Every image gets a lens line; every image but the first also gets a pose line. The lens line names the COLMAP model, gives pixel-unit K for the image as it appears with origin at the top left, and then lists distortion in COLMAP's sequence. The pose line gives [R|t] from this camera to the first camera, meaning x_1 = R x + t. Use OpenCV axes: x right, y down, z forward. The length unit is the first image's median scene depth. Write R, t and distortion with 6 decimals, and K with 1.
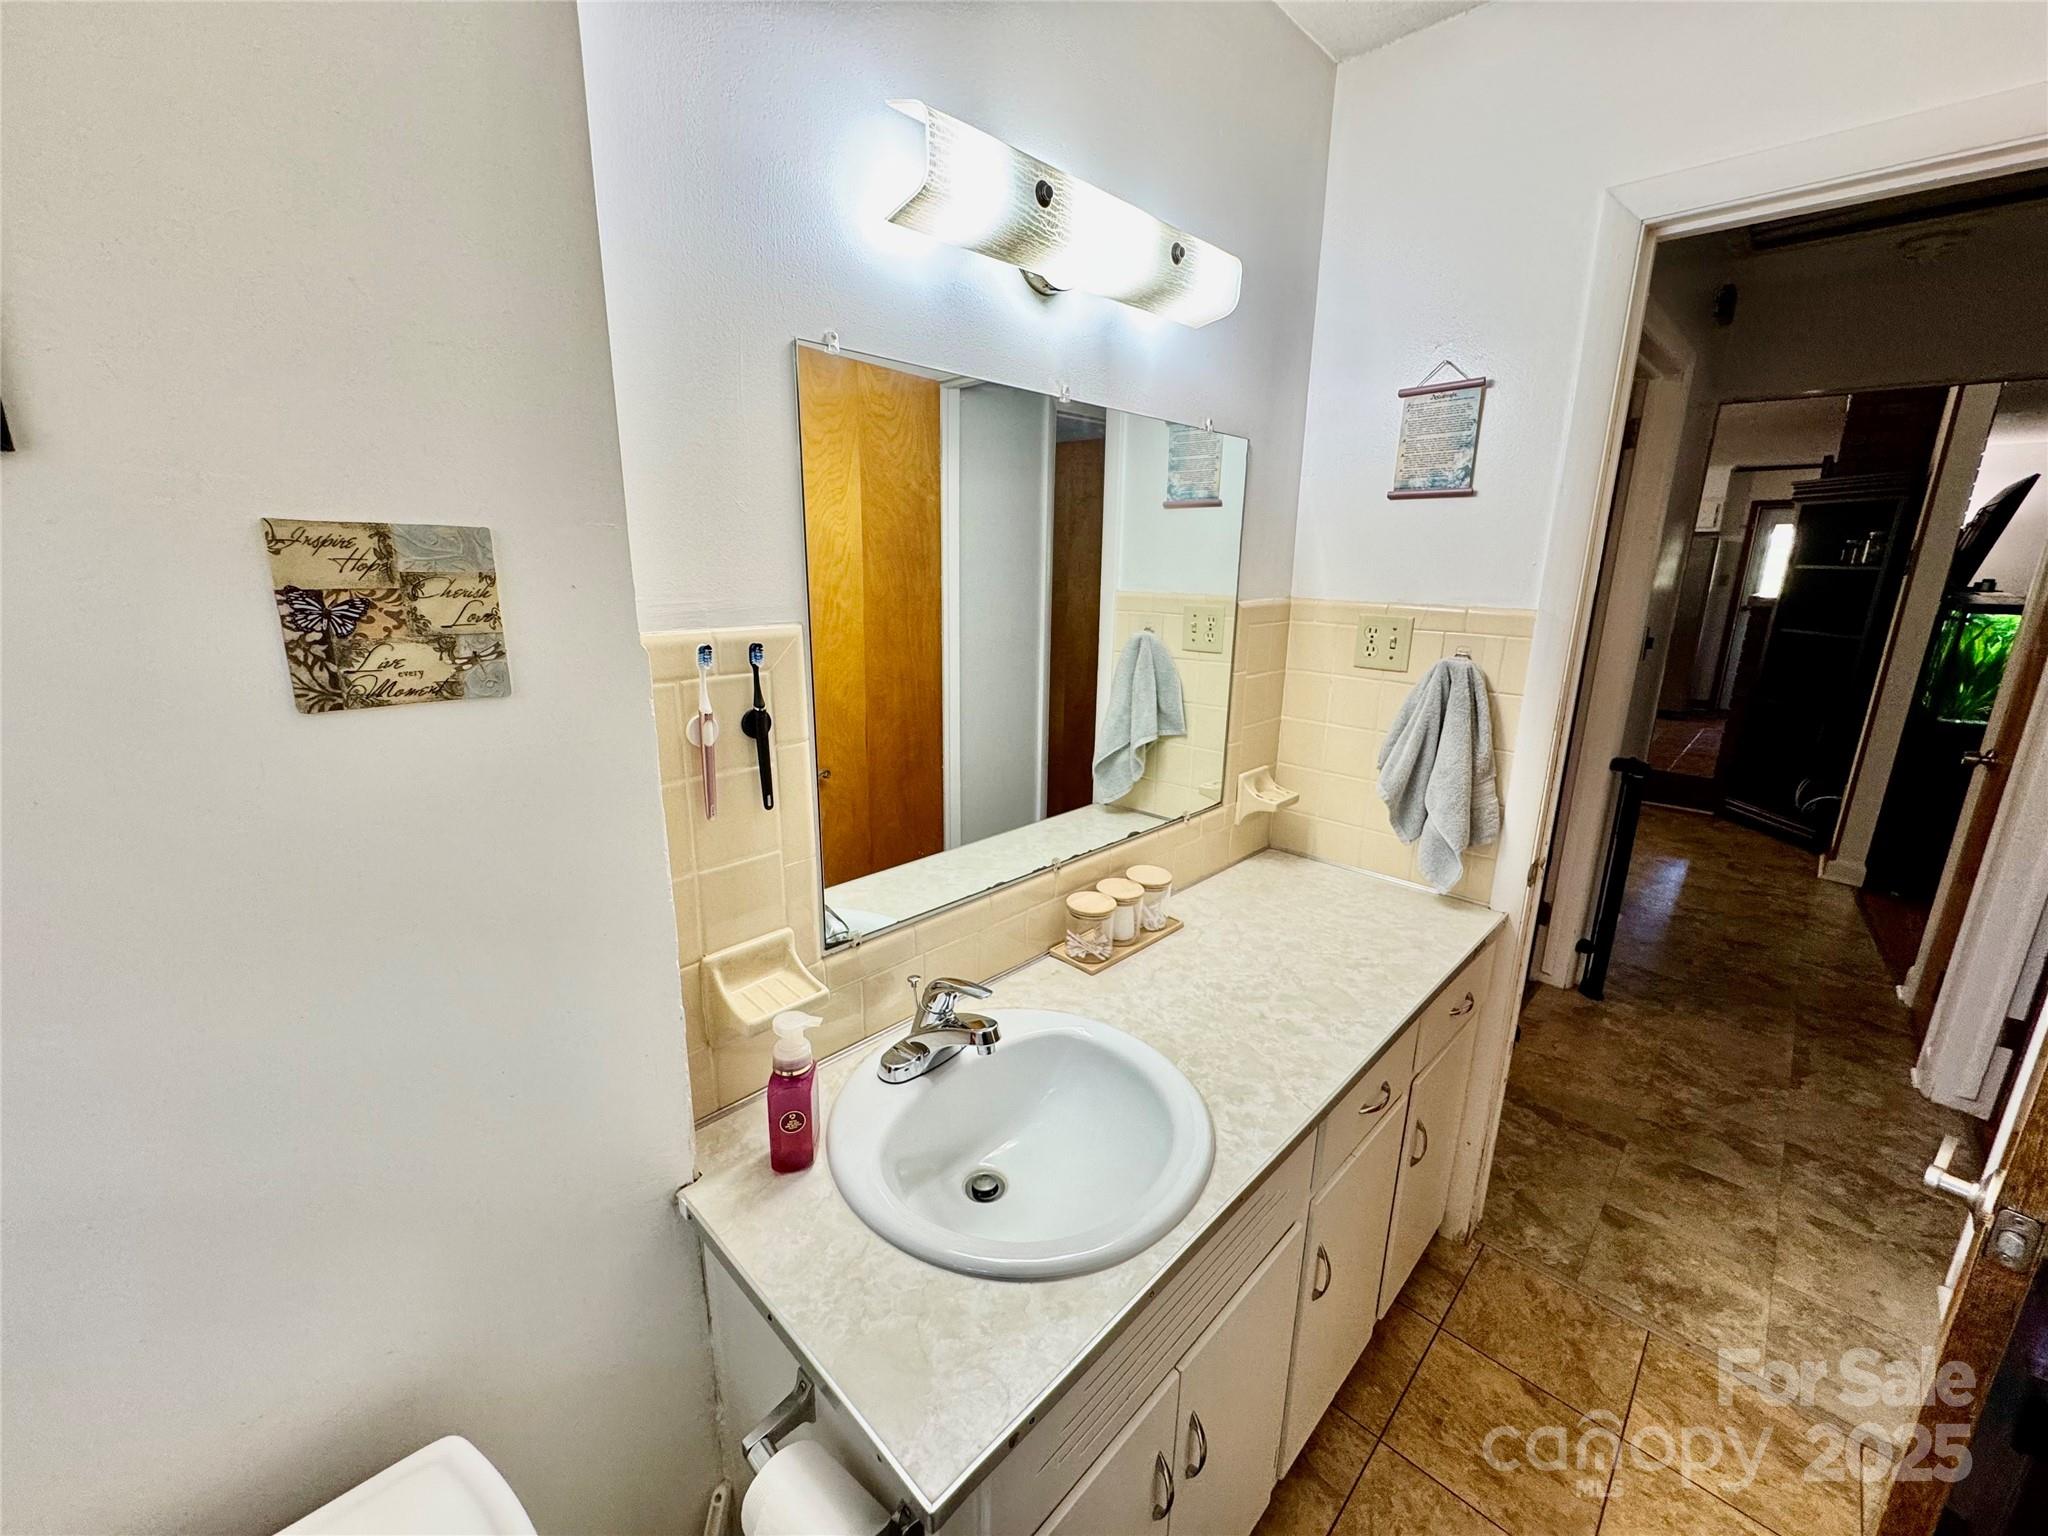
lens RADIAL K [[818.3, 0, 1023.3], [0, 818.3, 765.3], [0, 0, 1]] dist [-0.003627, 0.000640]
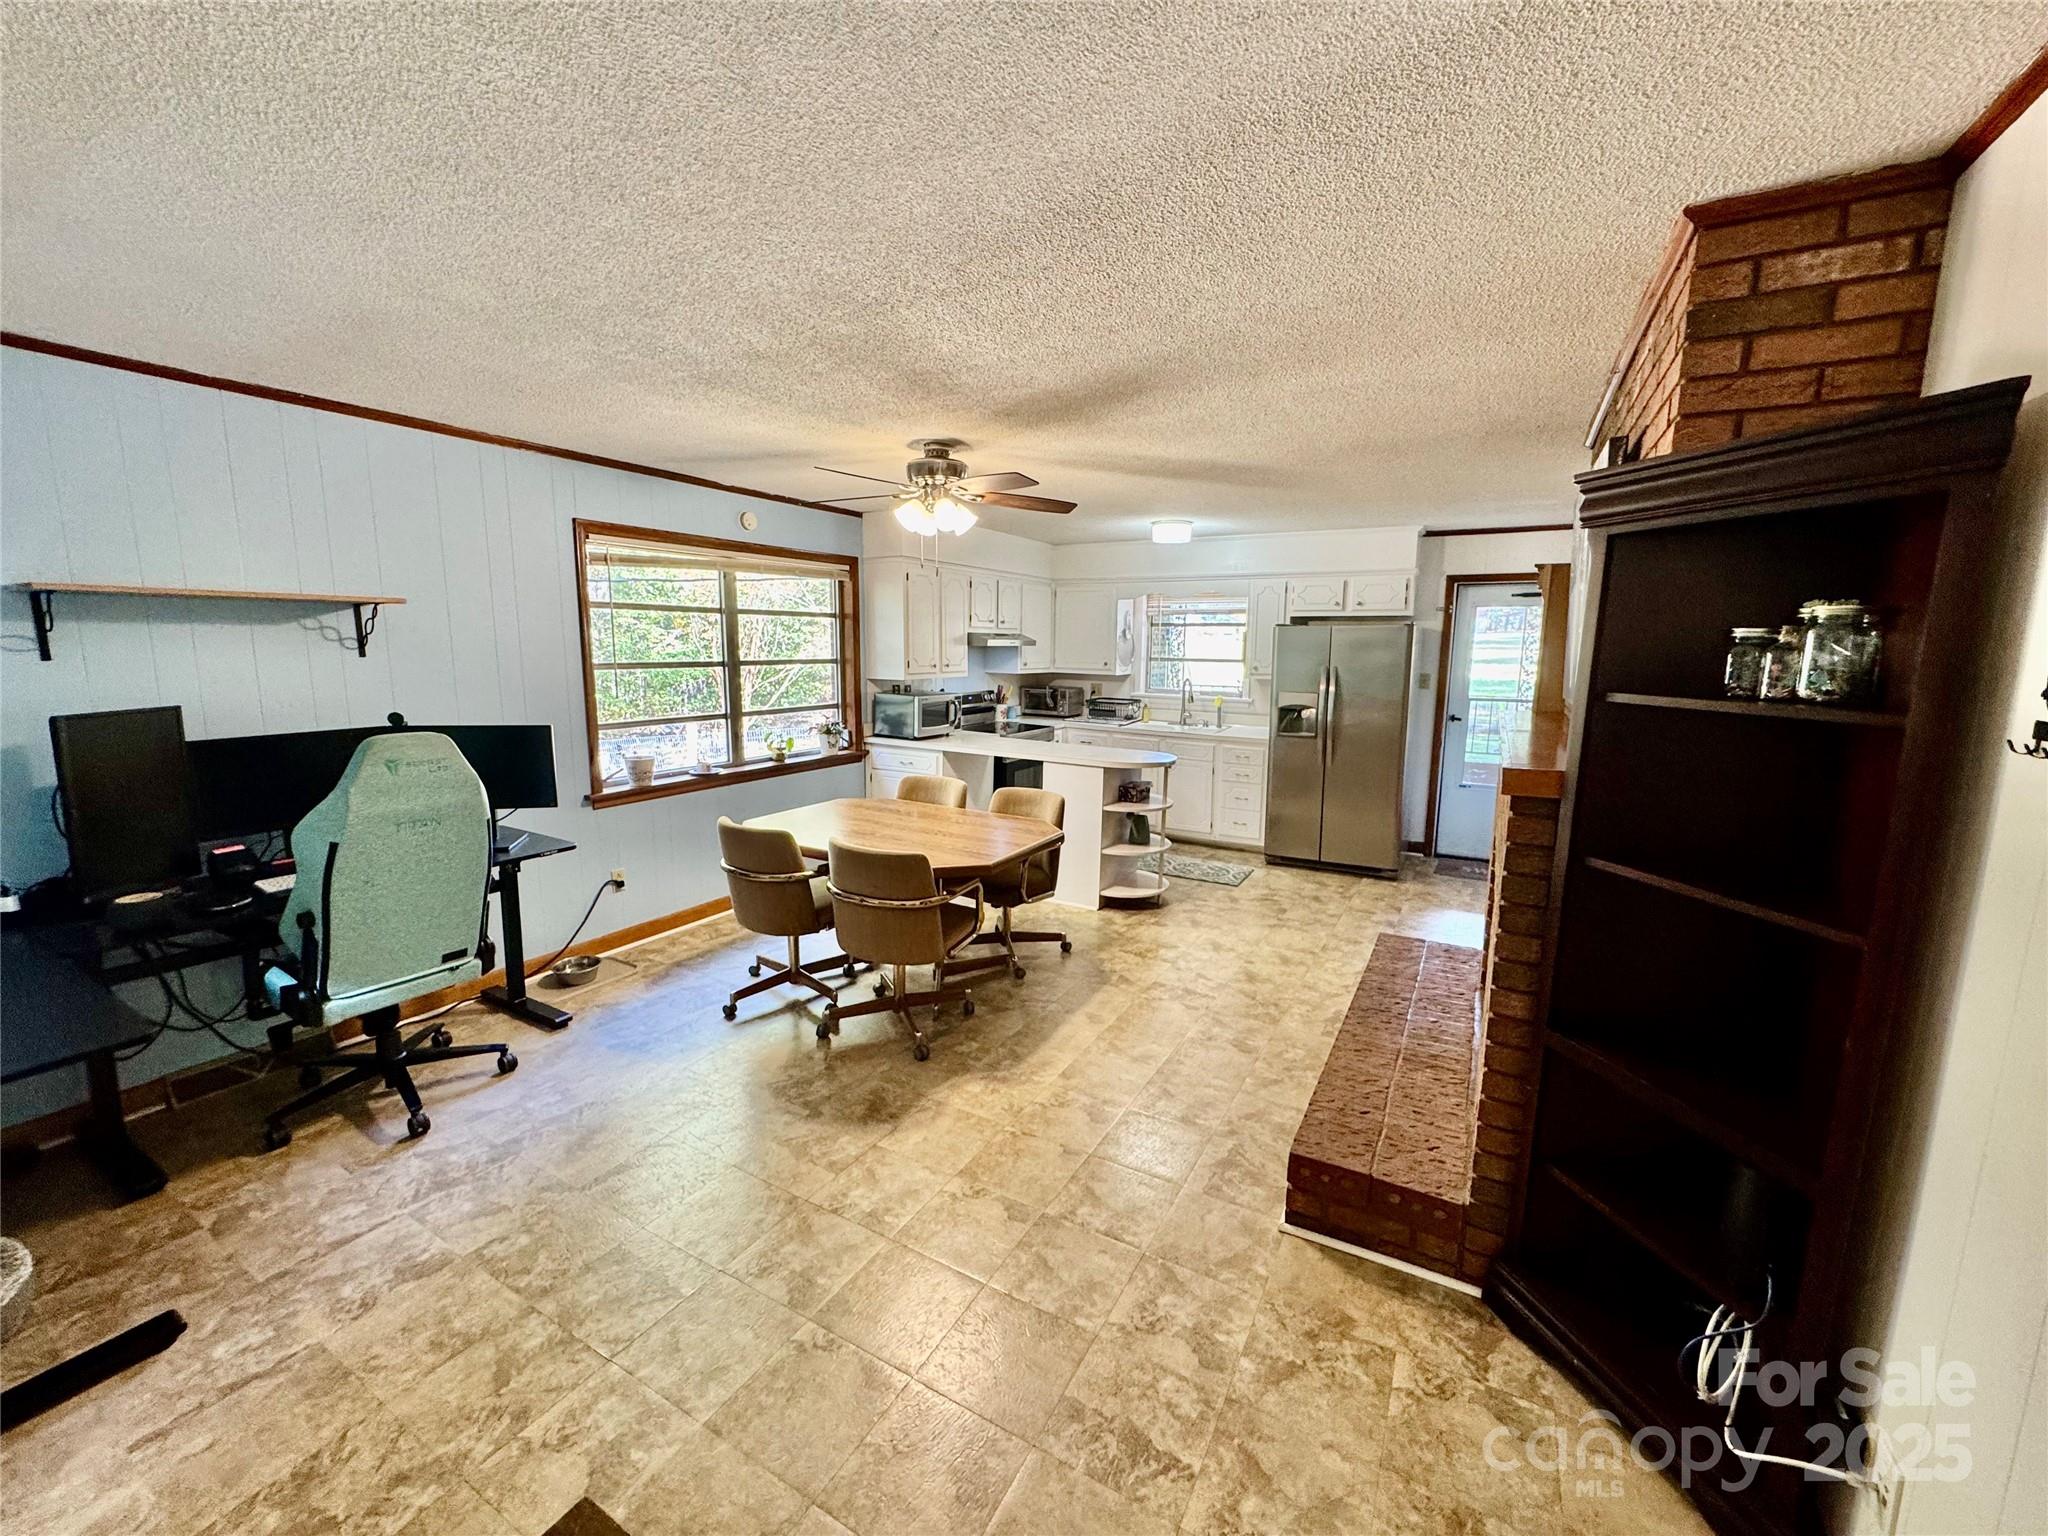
lens RADIAL K [[818.3, 0, 1020.4], [0, 818.3, 769.6], [0, 0, 1]] dist [-0.003627, 0.000640]
pose [[0.968904, -0.038609, 0.244405, 0.329766], [0.060992, 0.994539, -0.084684, -0.108961], [-0.239801, 0.096958, 0.965968, 0.392781]]
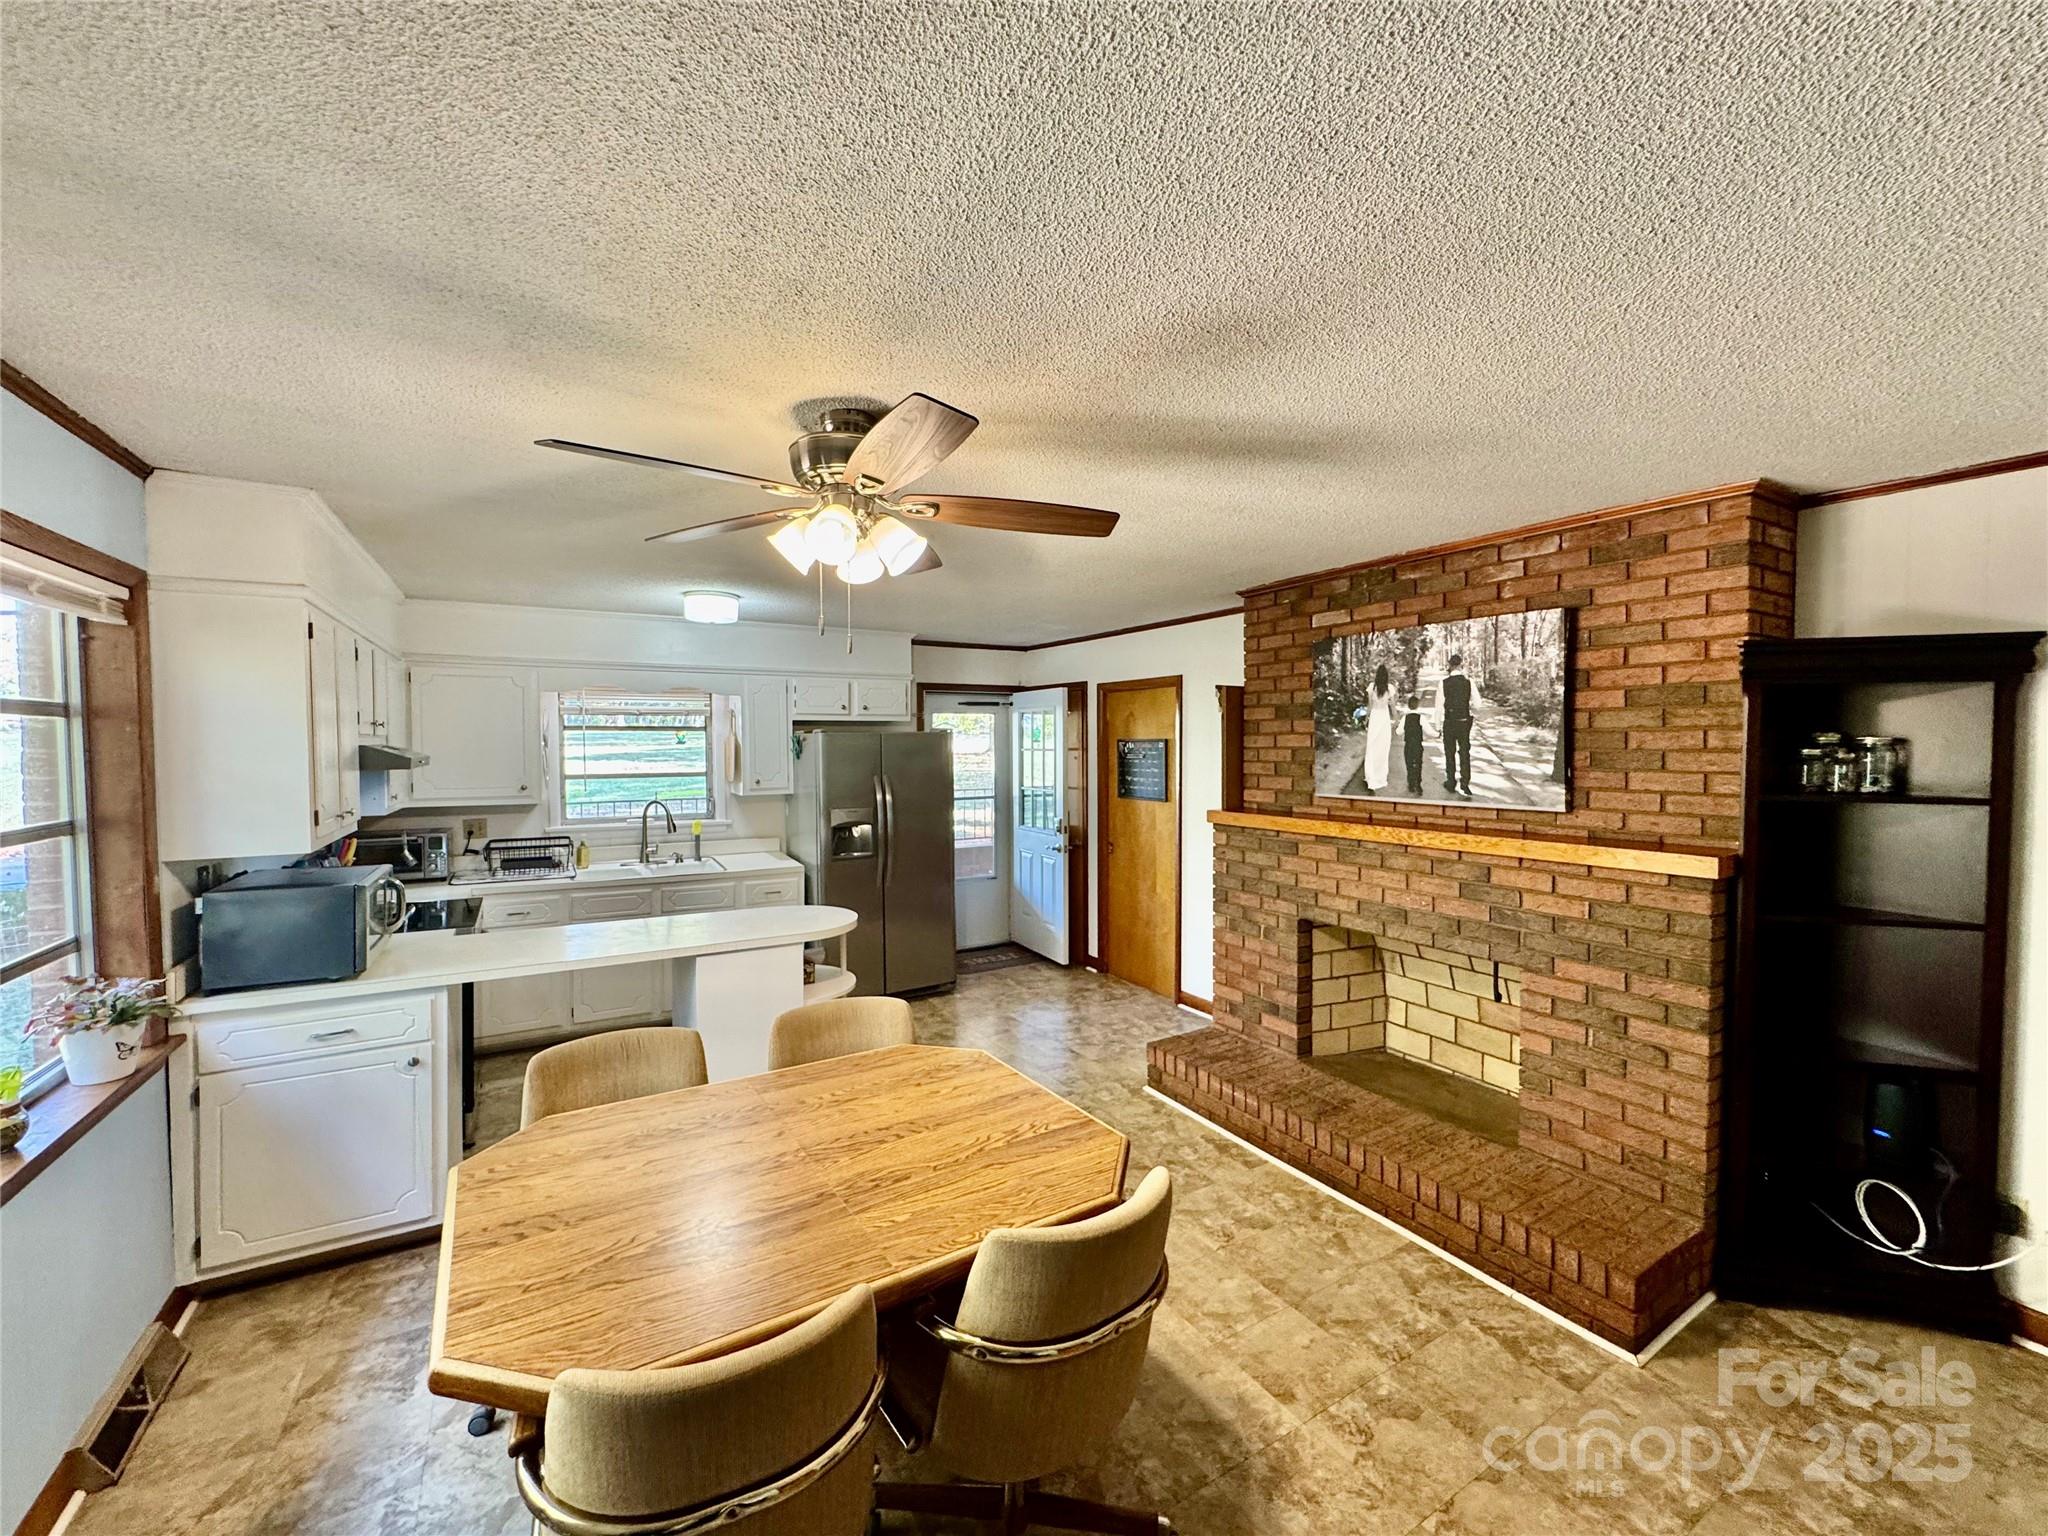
lens RADIAL K [[818.3, 0, 1022.9], [0, 818.3, 770.0], [0, 0, 1]] dist [-0.003627, 0.000640]
pose [[0.251161, -0.045211, 0.966889, 0.173054], [0.243184, 0.969816, -0.017822, -0.208098], [-0.936899, 0.239608, 0.254575, 0.734056]]
